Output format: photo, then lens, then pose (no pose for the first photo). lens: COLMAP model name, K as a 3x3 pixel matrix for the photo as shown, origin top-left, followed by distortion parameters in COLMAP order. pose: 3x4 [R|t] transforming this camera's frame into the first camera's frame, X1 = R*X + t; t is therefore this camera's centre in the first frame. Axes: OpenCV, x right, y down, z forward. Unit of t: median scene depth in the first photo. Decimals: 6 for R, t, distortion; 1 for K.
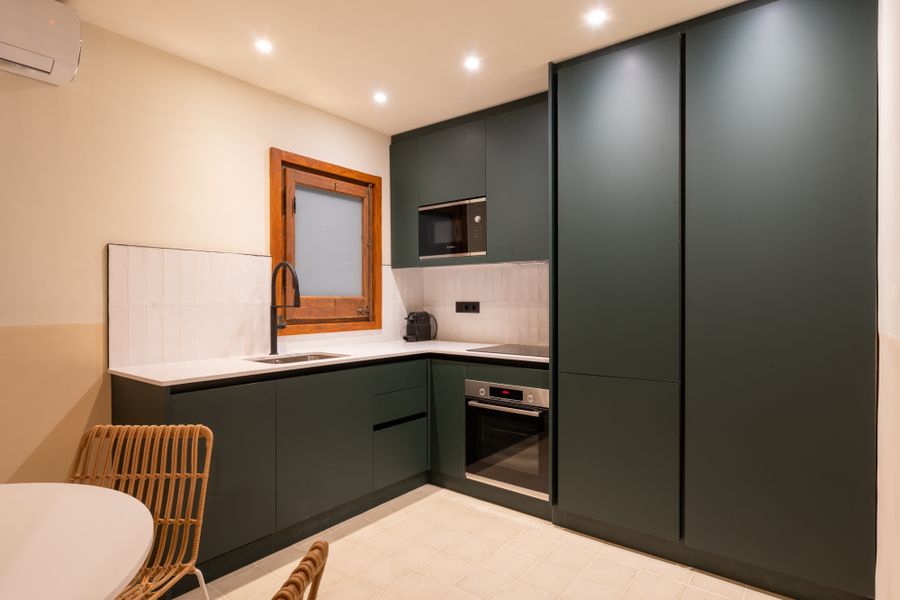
lens RADIAL K [[477.2, 0, 473.9], [0, 477.2, 302.9], [0, 0, 1]] dist [0.002287, 0.000839]
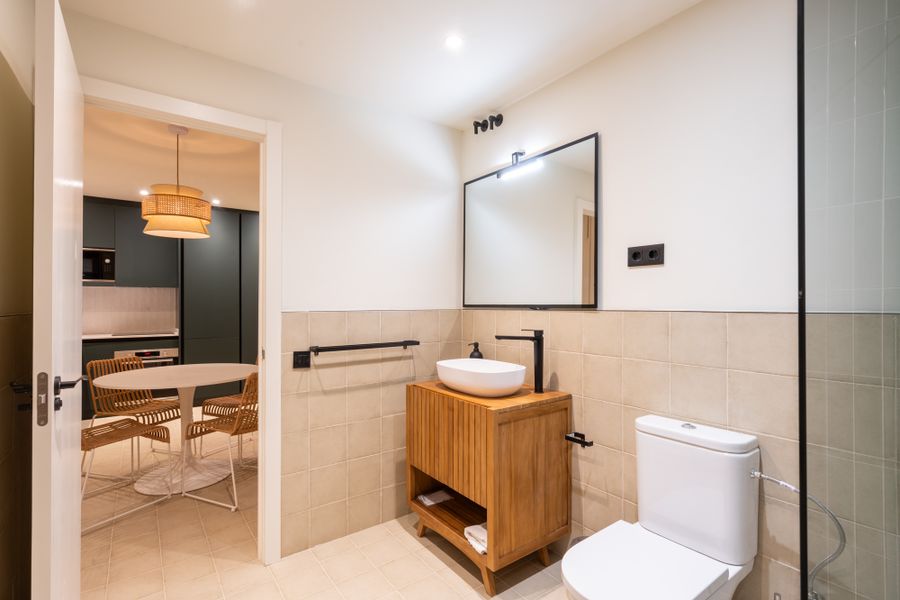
lens RADIAL K [[412.8, 0, 453.3], [0, 412.8, 304.7], [0, 0, 1]] dist [-0.002584, -0.000244]
pose [[0.279953, 0.005110, 0.960000, -1.119261], [0.004697, 0.999967, -0.006693, -0.001013], [-0.960002, 0.006383, 0.279920, -0.649787]]
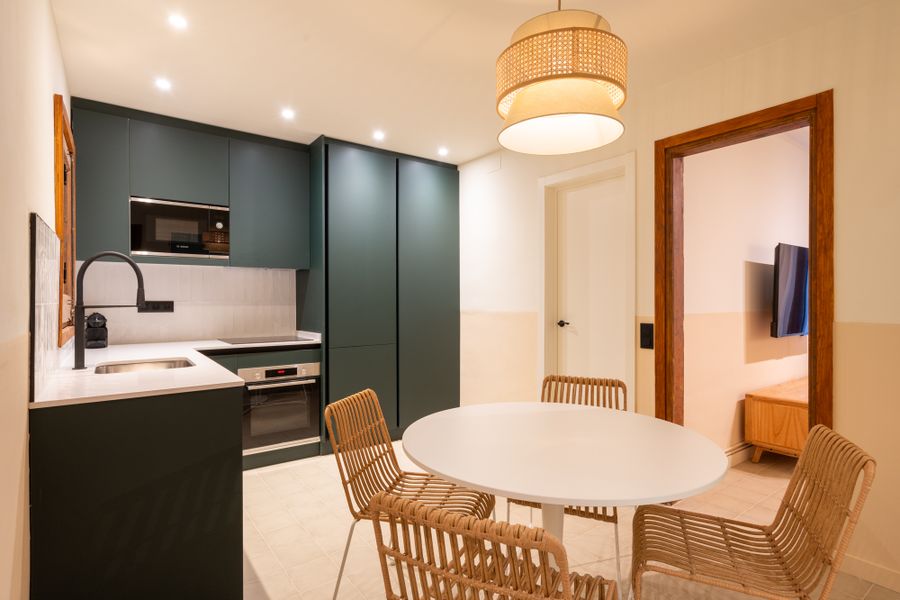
lens RADIAL K [[462.0, 0, 448.4], [0, 462.0, 303.7], [0, 0, 1]] dist [-0.000075, 0.000295]
pose [[0.297235, -0.006604, 0.954782, -0.884171], [0.003054, 0.999978, 0.005966, -0.000789], [-0.954800, 0.001143, 0.297248, 0.188907]]
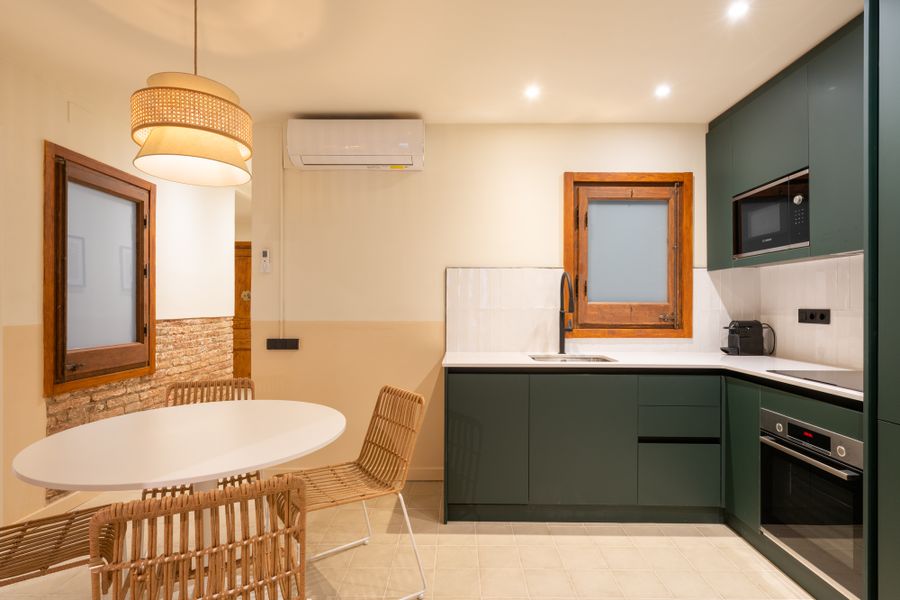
lens RADIAL K [[448.0, 0, 455.9], [0, 448.0, 304.5], [0, 0, 1]] dist [-0.000078, 0.000418]
pose [[0.590568, 0.000019, -0.806988, 0.270887], [-0.007575, 0.999956, -0.005520, -0.001707], [0.806953, 0.009373, 0.590542, 0.150762]]
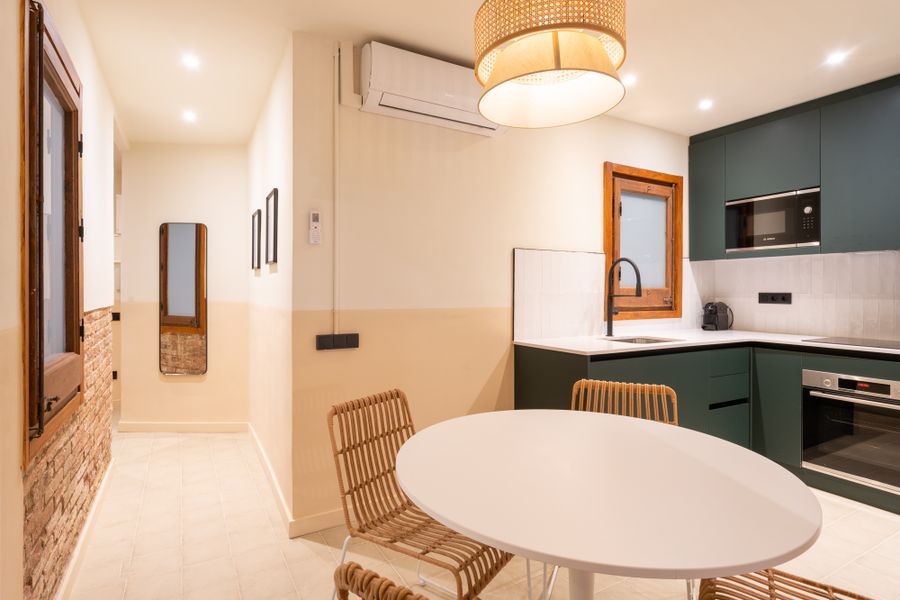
lens RADIAL K [[461.8, 0, 443.6], [0, 461.8, 293.5], [0, 0, 1]] dist [-0.000298, 0.000034]
pose [[0.911804, 0.006195, -0.410580, -0.300047], [-0.006235, 0.999980, 0.001242, 0.002598], [0.410579, 0.001428, 0.911824, -0.199701]]
